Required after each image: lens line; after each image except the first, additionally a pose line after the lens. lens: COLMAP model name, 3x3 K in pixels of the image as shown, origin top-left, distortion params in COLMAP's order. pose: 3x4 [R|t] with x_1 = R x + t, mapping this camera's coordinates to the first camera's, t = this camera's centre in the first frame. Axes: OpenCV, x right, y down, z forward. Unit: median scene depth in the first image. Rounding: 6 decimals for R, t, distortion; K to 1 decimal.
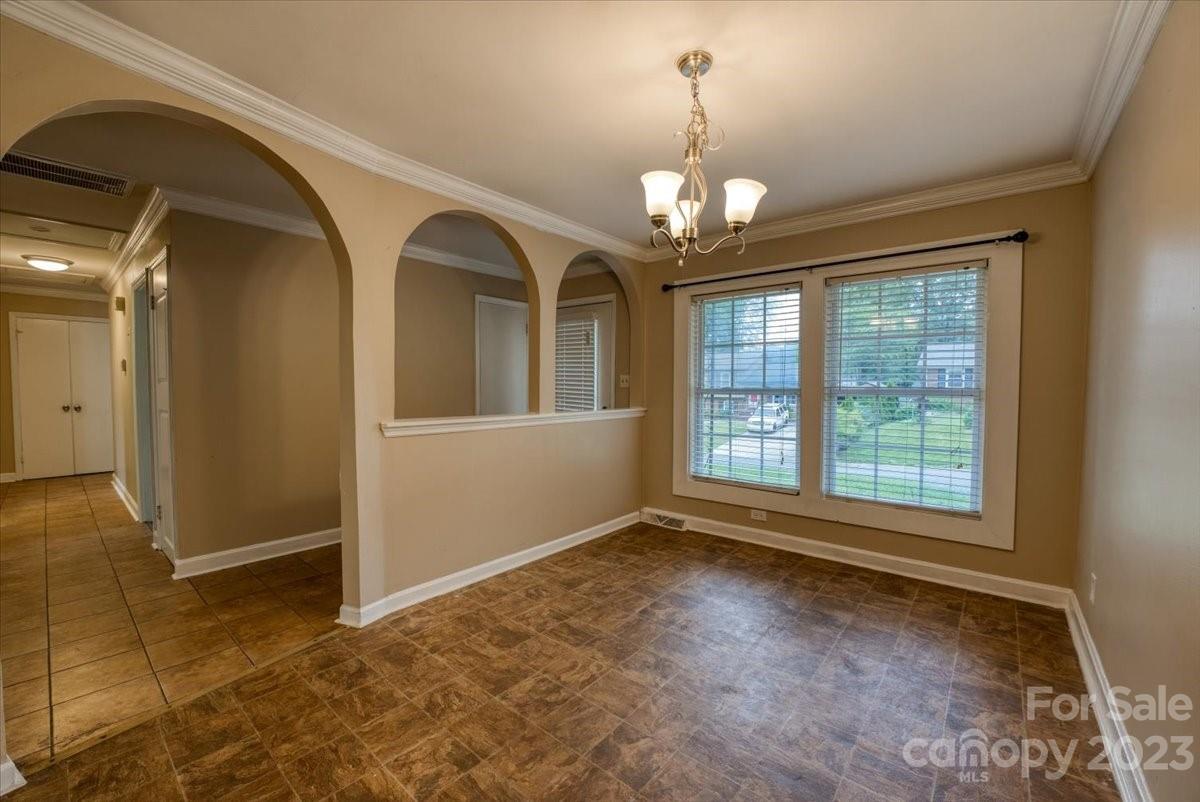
lens RADIAL K [[488.7, 0, 600.0], [0, 488.7, 401.0], [0, 0, 1]] dist [-0.013928, -0.000311]
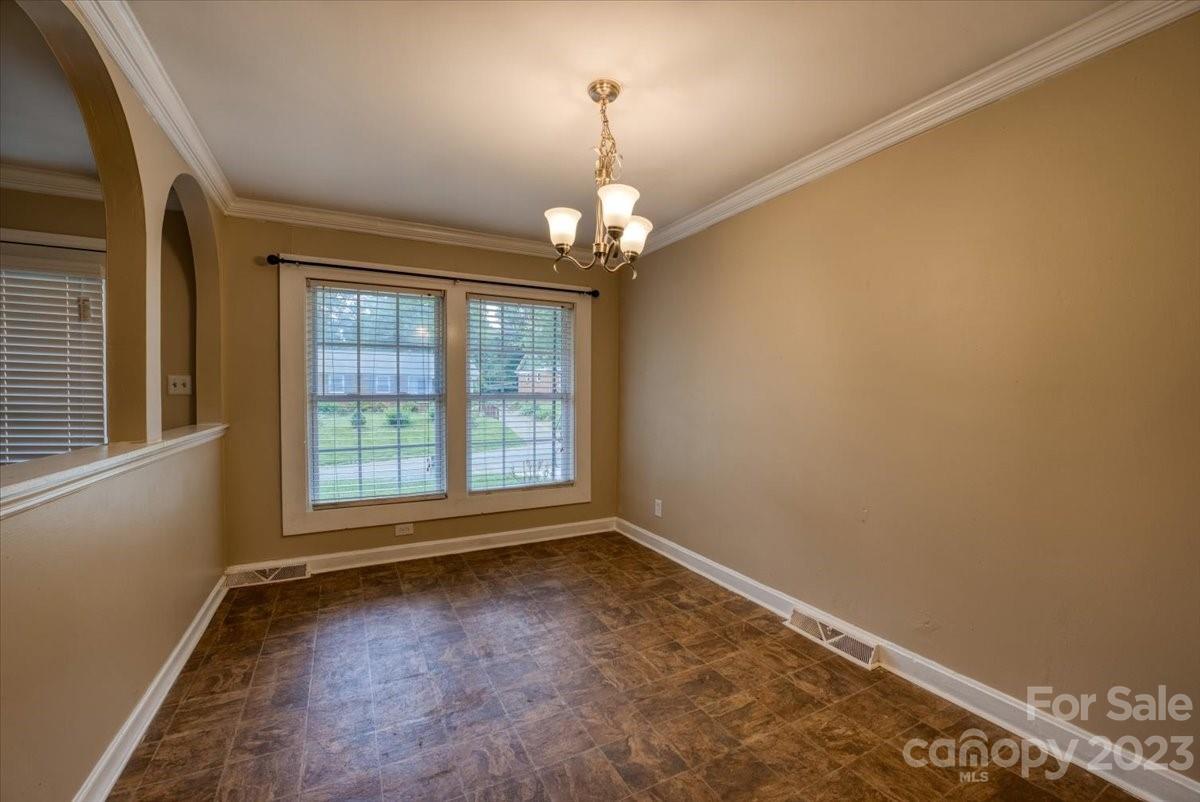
lens RADIAL K [[473.3, 0, 600.0], [0, 473.3, 401.0], [0, 0, 1]] dist [-0.029382, 0.000093]
pose [[0.387022, -0.018661, 0.921881, -0.378387], [0.027528, 0.999583, 0.008677, -0.011116], [-0.921659, 0.022020, 0.387375, 0.314281]]
